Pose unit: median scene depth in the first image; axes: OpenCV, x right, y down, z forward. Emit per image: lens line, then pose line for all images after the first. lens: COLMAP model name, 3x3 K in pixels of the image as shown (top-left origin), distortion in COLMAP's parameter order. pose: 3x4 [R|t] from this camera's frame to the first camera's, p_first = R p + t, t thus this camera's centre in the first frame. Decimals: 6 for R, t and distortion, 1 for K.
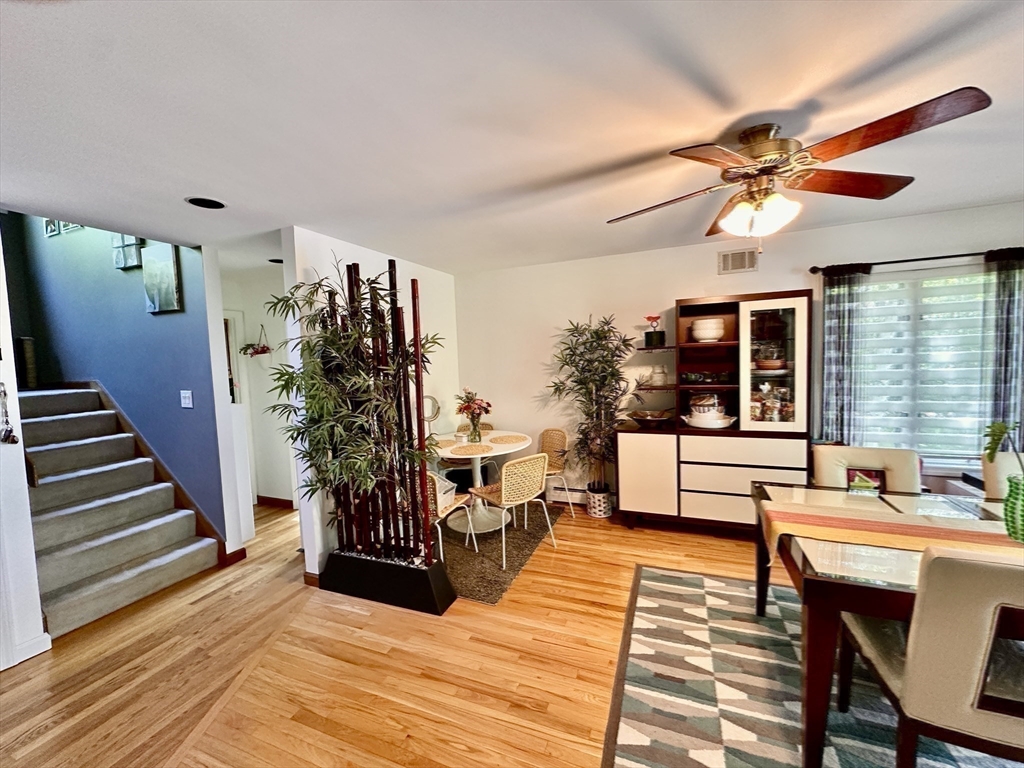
lens RADIAL K [[418.3, 0, 510.1], [0, 418.3, 383.1], [0, 0, 1]] dist [-0.000680, 0.000968]
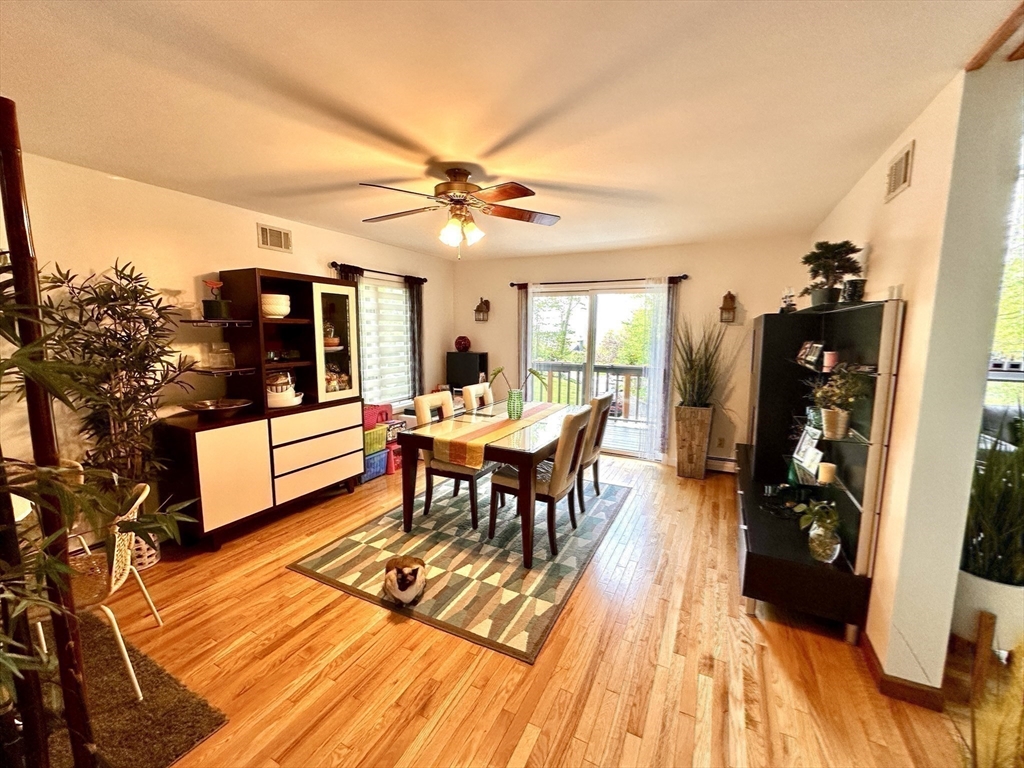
lens RADIAL K [[418.3, 0, 512.8], [0, 418.3, 383.2], [0, 0, 1]] dist [-0.000680, 0.000968]
pose [[0.068208, -0.088135, 0.993770, -0.523635], [0.057529, 0.994780, 0.084277, 0.000104], [-0.996011, 0.051422, 0.072922, 0.451347]]
